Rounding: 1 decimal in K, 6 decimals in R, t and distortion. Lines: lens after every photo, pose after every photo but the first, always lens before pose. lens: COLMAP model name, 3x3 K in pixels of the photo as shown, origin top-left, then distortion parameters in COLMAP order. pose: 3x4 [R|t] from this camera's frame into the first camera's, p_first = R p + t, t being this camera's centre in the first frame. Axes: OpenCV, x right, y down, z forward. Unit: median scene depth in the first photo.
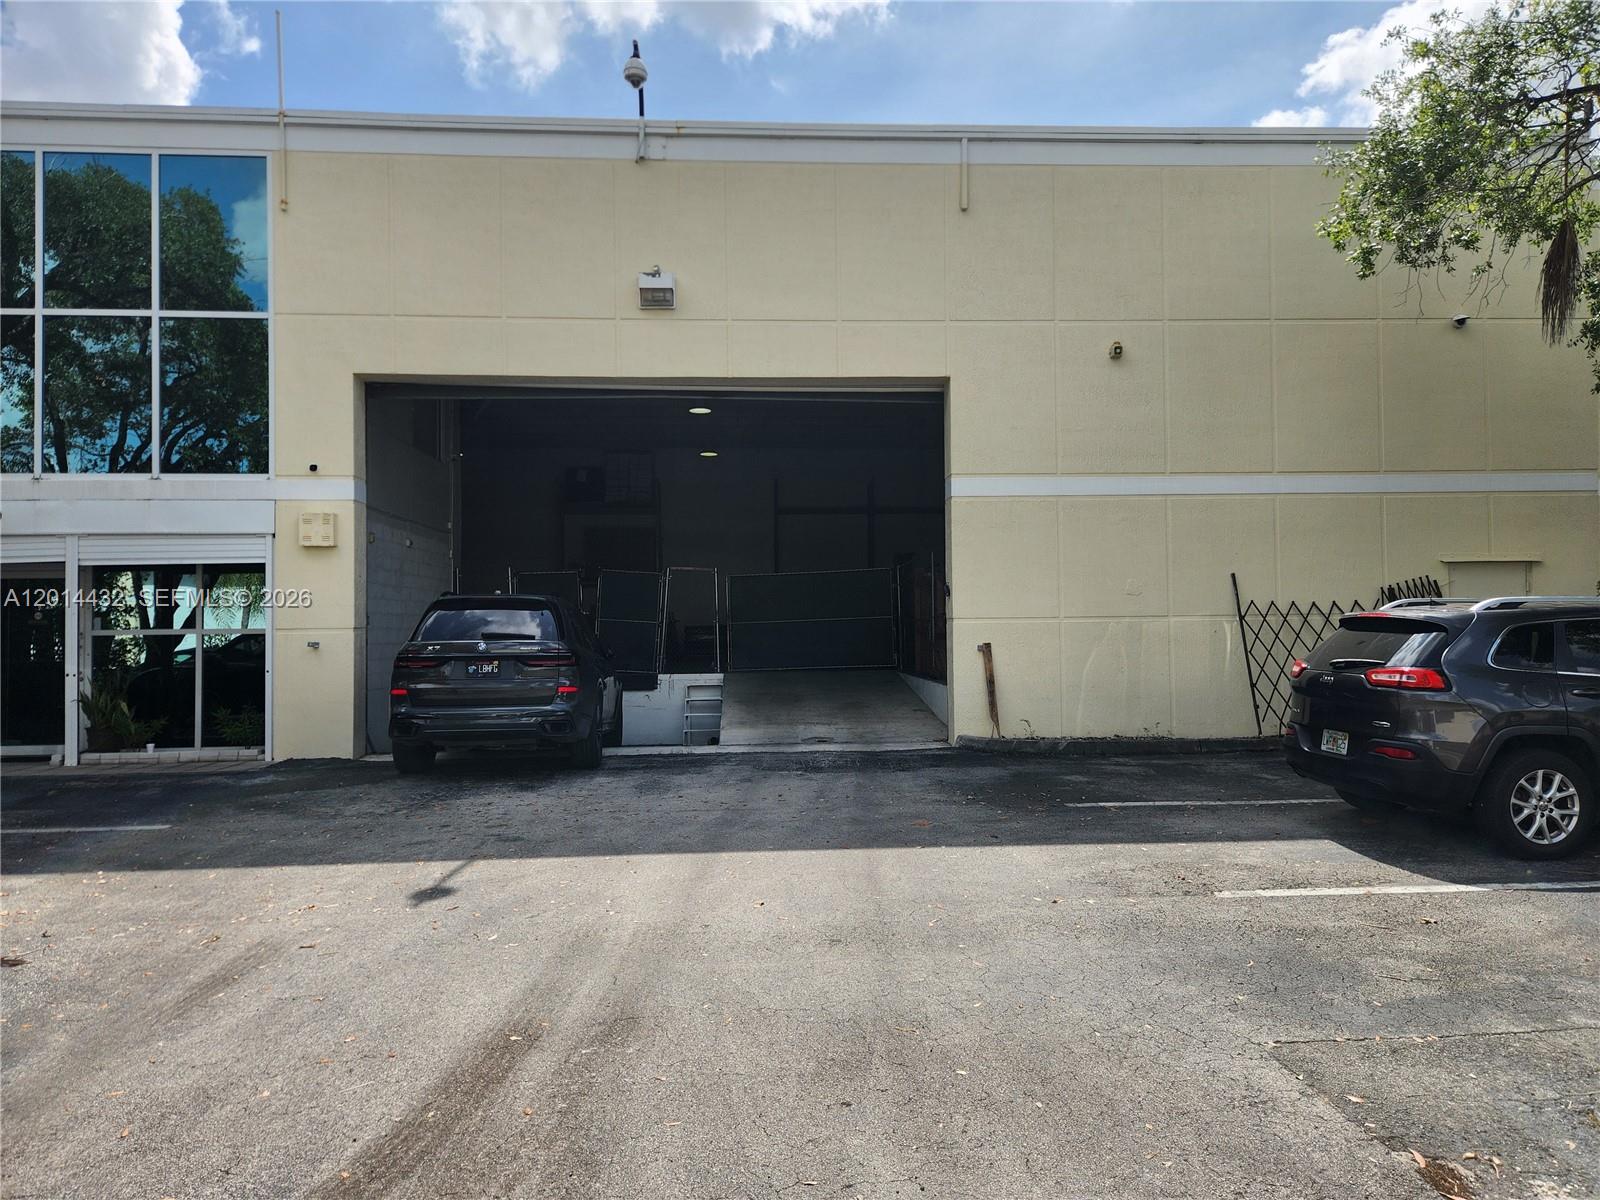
lens RADIAL K [[1060.9, 0, 816.4], [0, 1060.9, 601.1], [0, 0, 1]] dist [0.066895, -0.053938]
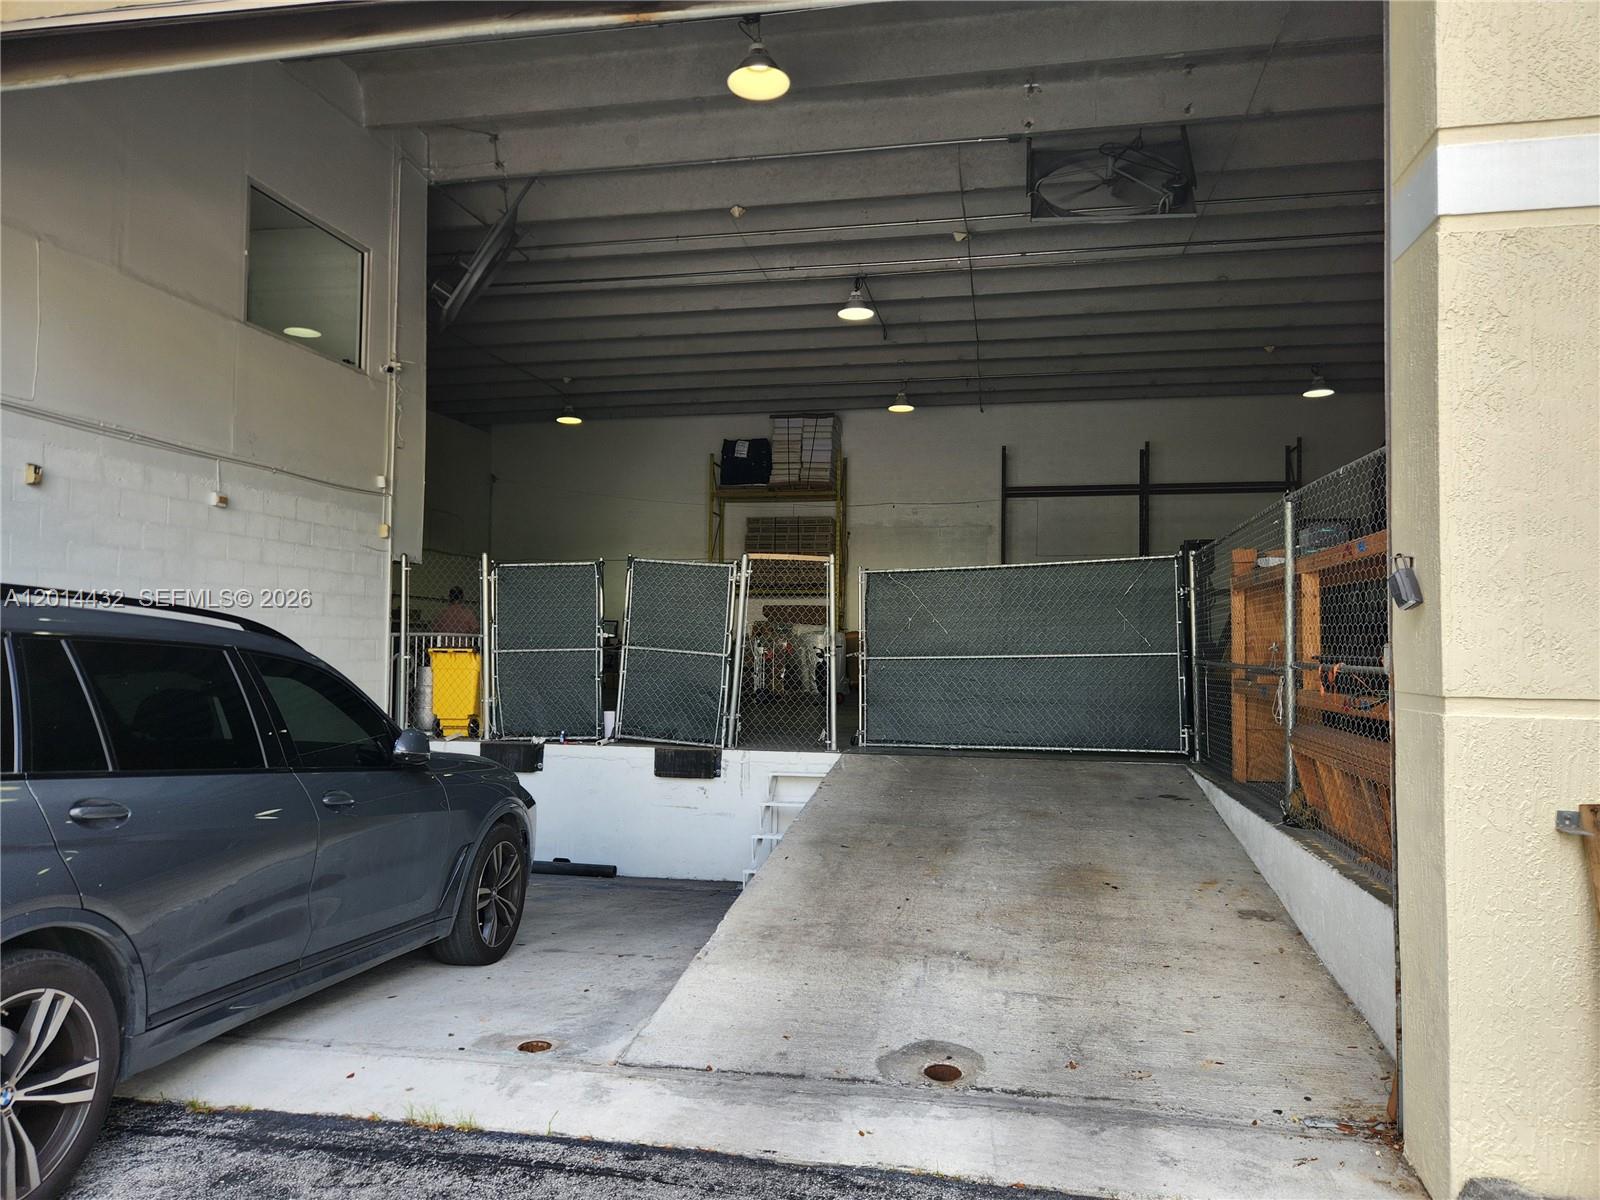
lens RADIAL K [[1060.9, 0, 812.4], [0, 1060.9, 601.4], [0, 0, 1]] dist [0.066895, -0.053938]
pose [[0.967426, 0.009565, -0.252975, 0.050878], [-0.013477, 0.999815, -0.013737, -0.001025], [0.252797, 0.016699, 0.967375, 0.745659]]
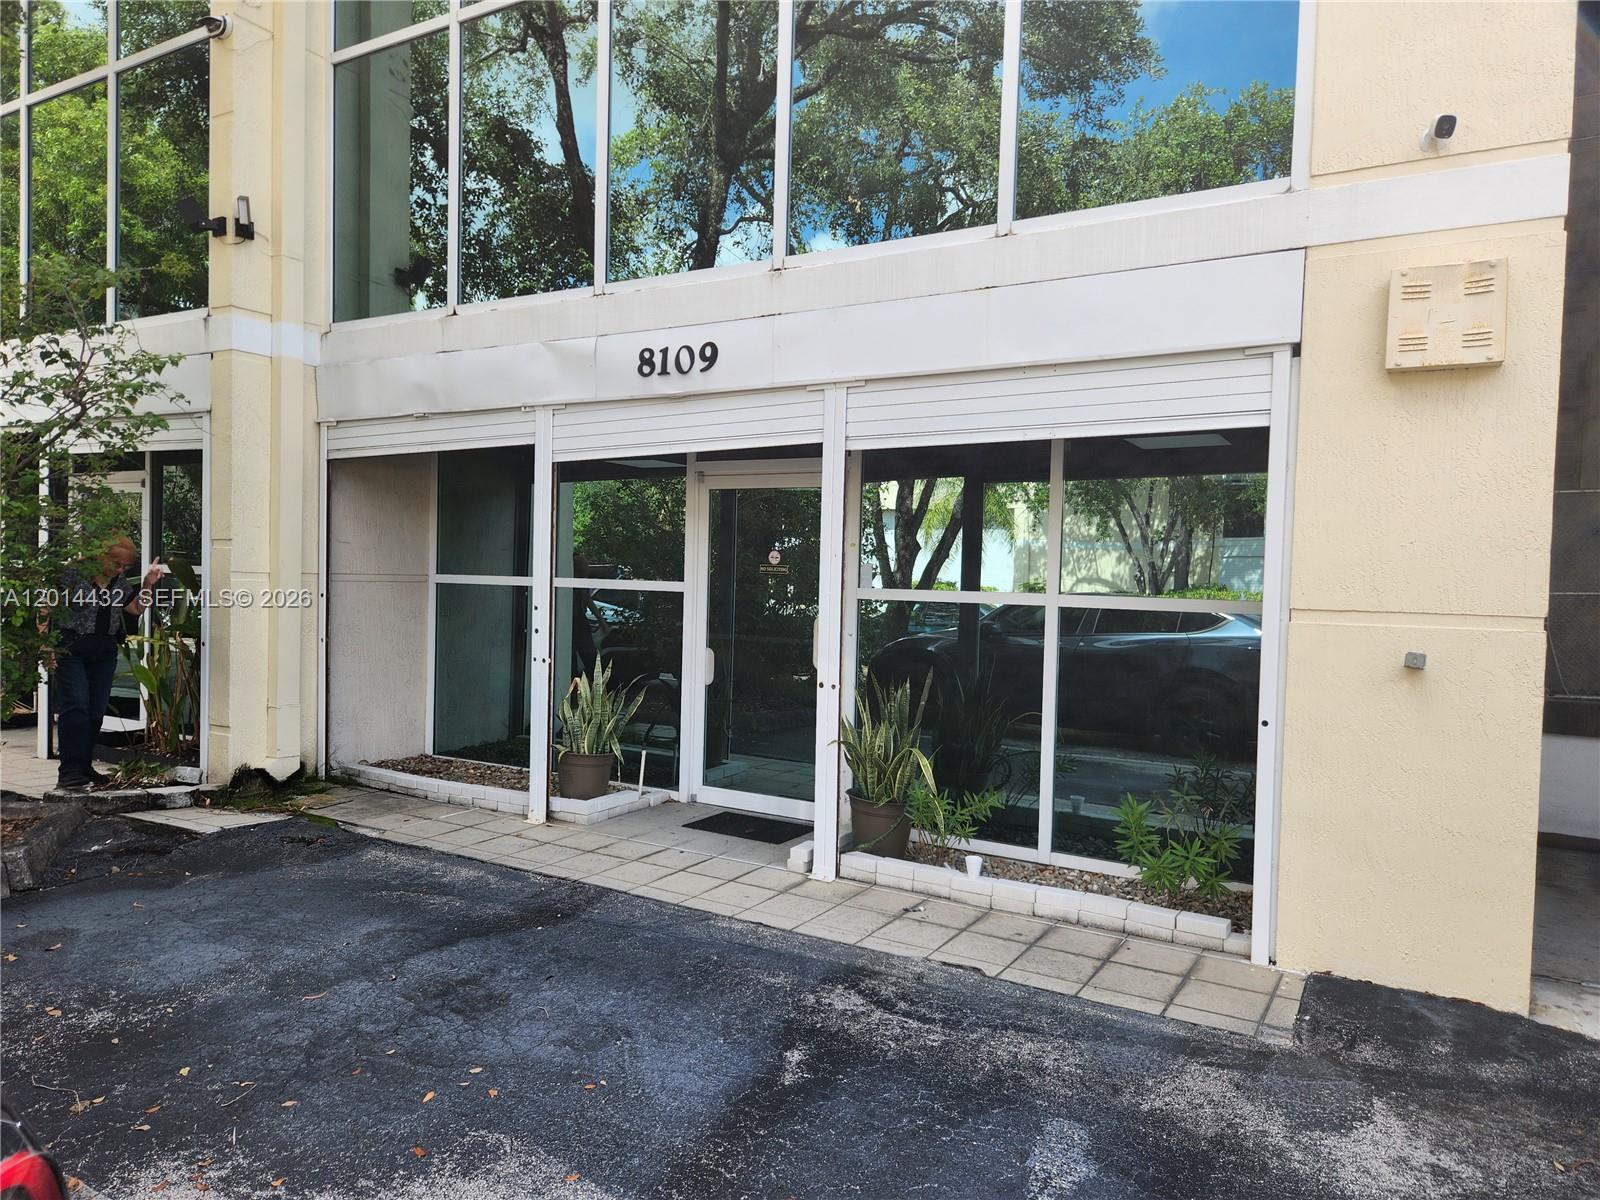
lens RADIAL K [[1060.9, 0, 792.5], [0, 1060.9, 603.8], [0, 0, 1]] dist [0.066895, -0.053938]
pose [[0.818923, 0.048650, -0.571837, -0.432669], [-0.019923, 0.998210, 0.056392, 0.007080], [0.573557, -0.034787, 0.818427, 0.605507]]
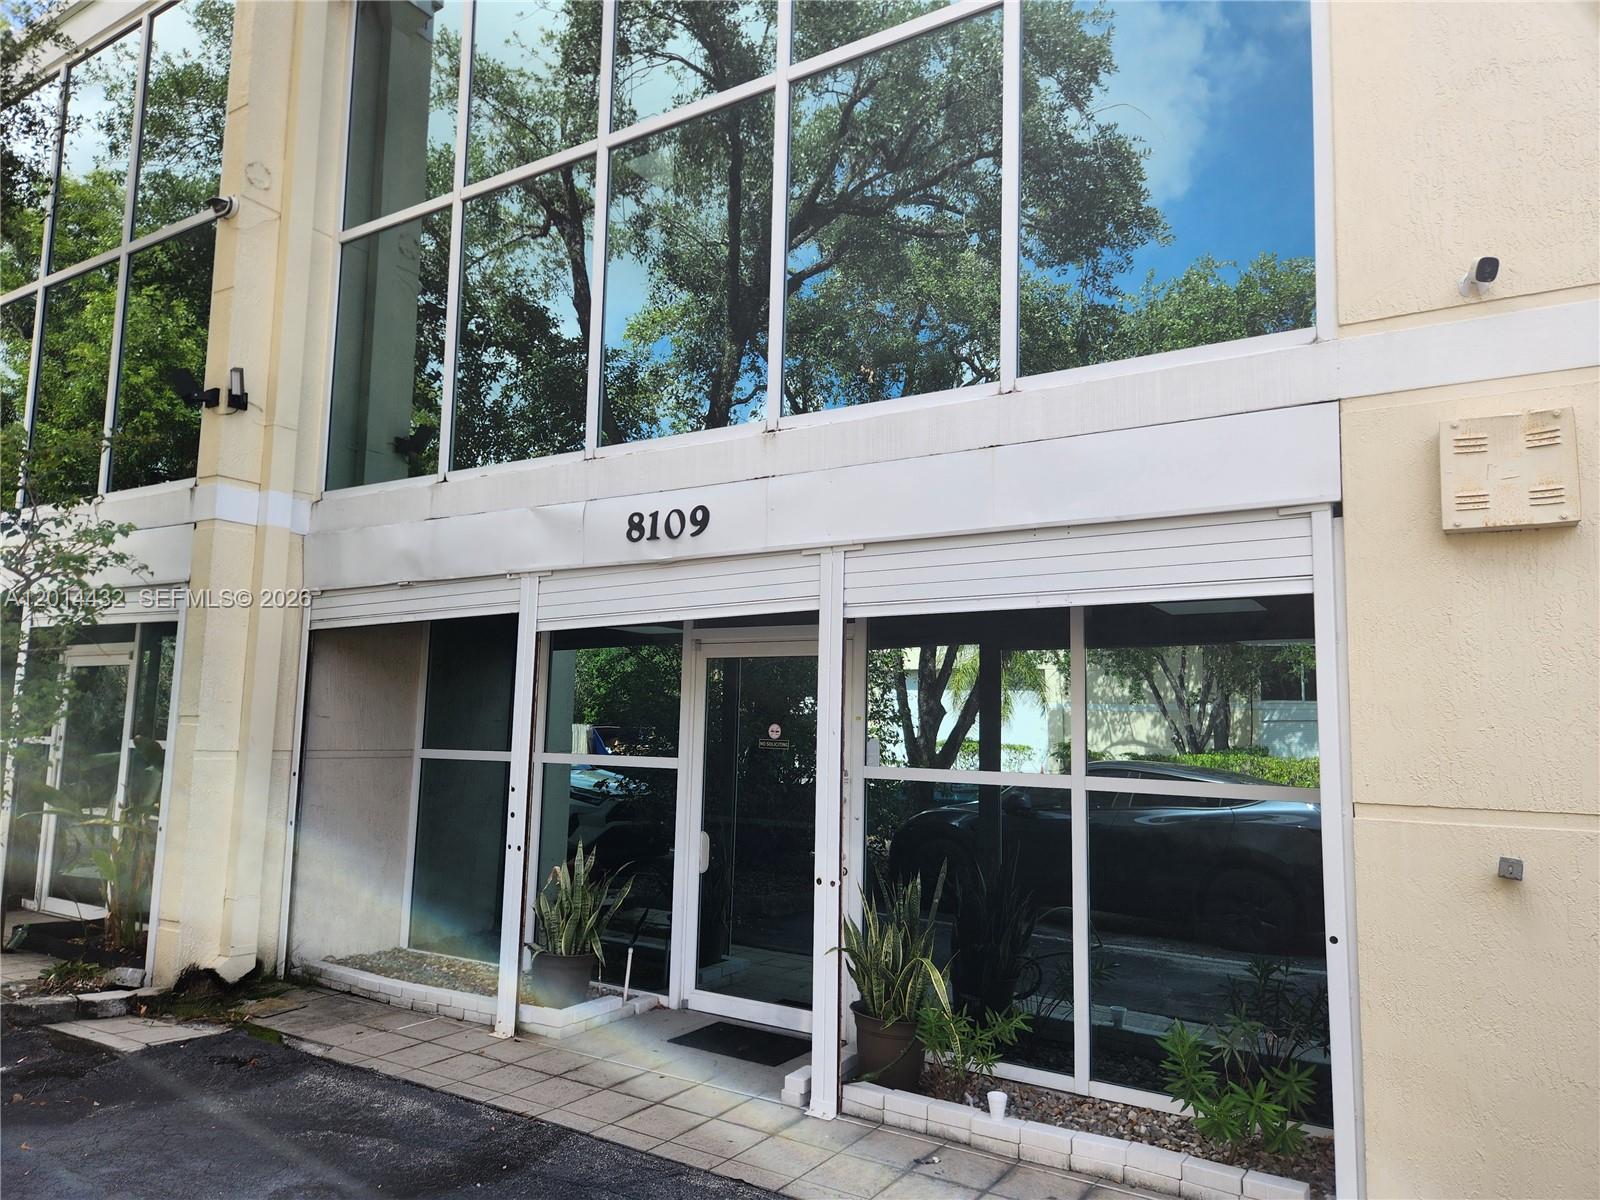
lens RADIAL K [[1060.9, 0, 791.7], [0, 1060.9, 612.5], [0, 0, 1]] dist [0.066895, -0.053938]
pose [[0.801903, -0.036998, -0.596307, -0.444571], [-0.017303, 0.996224, -0.085080, 0.000312], [0.597203, 0.078544, 0.798235, 0.646944]]
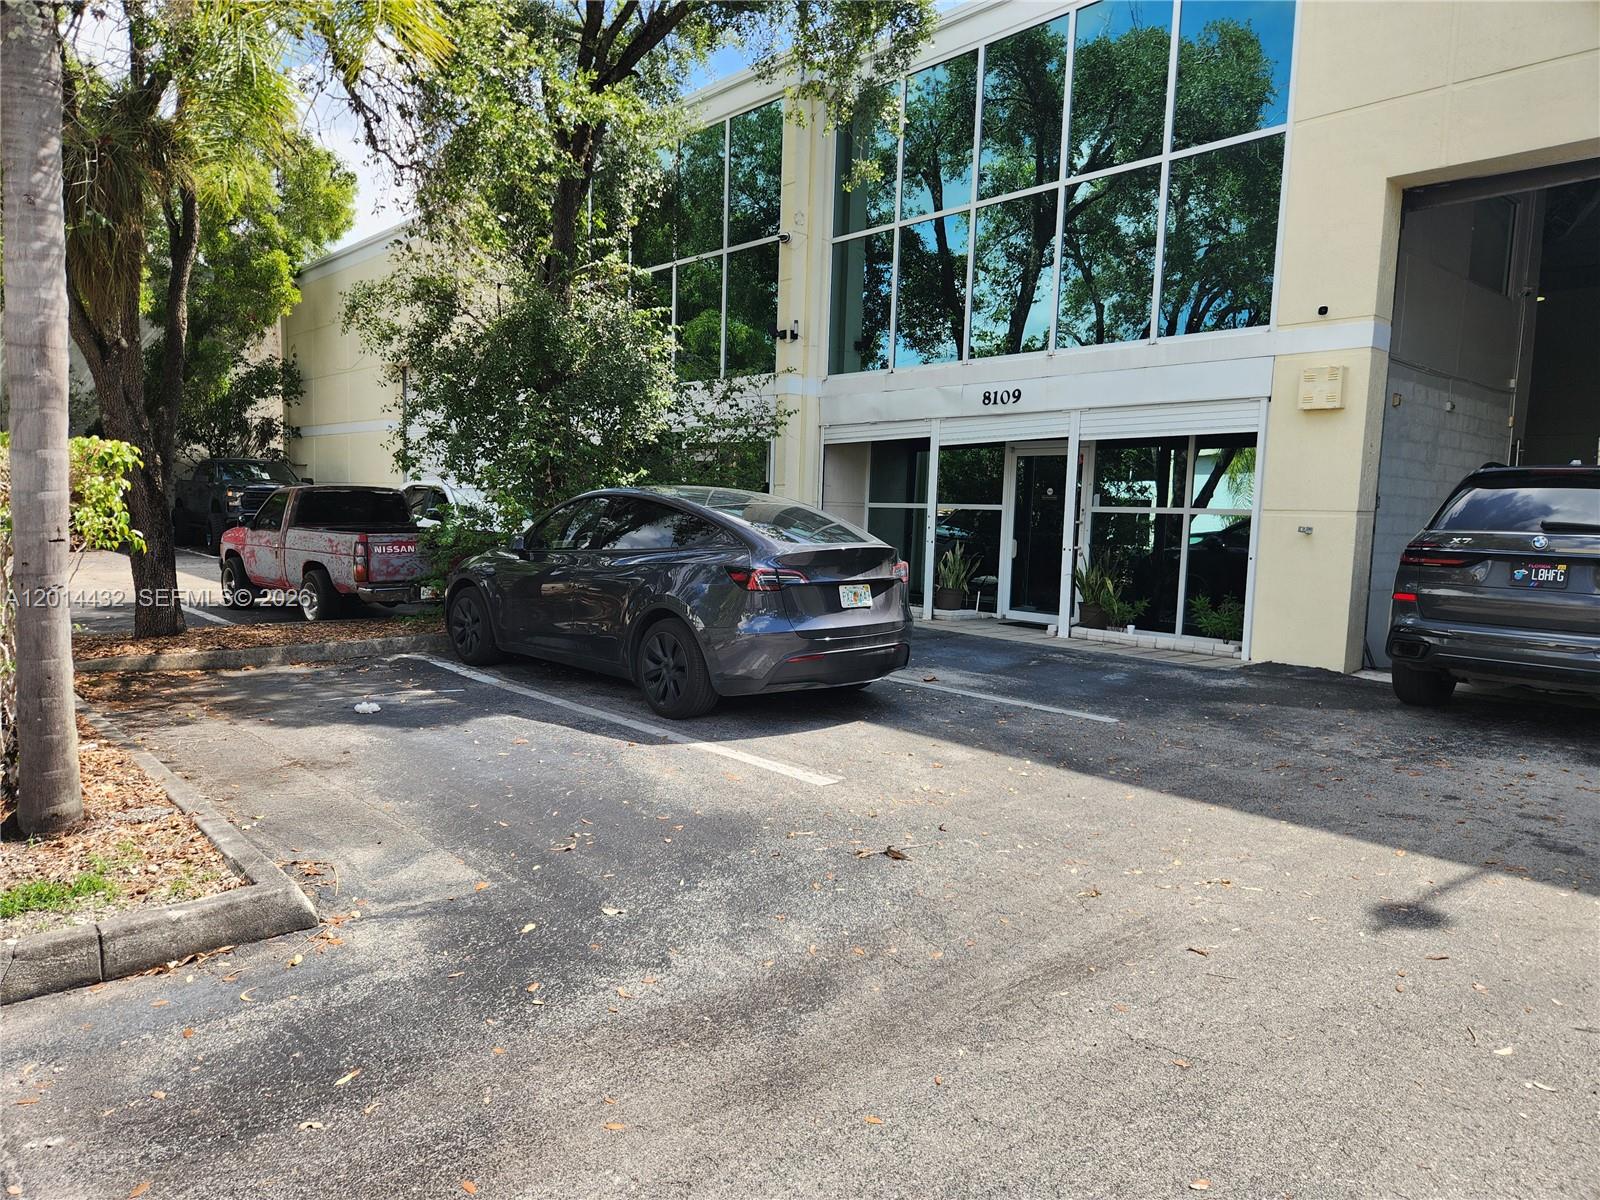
lens RADIAL K [[1060.9, 0, 781.7], [0, 1060.9, 610.9], [0, 0, 1]] dist [0.066895, -0.053938]
pose [[0.604209, 0.104314, -0.789968, -0.049473], [-0.016602, 0.992827, 0.118403, 0.010982], [0.796653, -0.058425, 0.601607, 0.172737]]
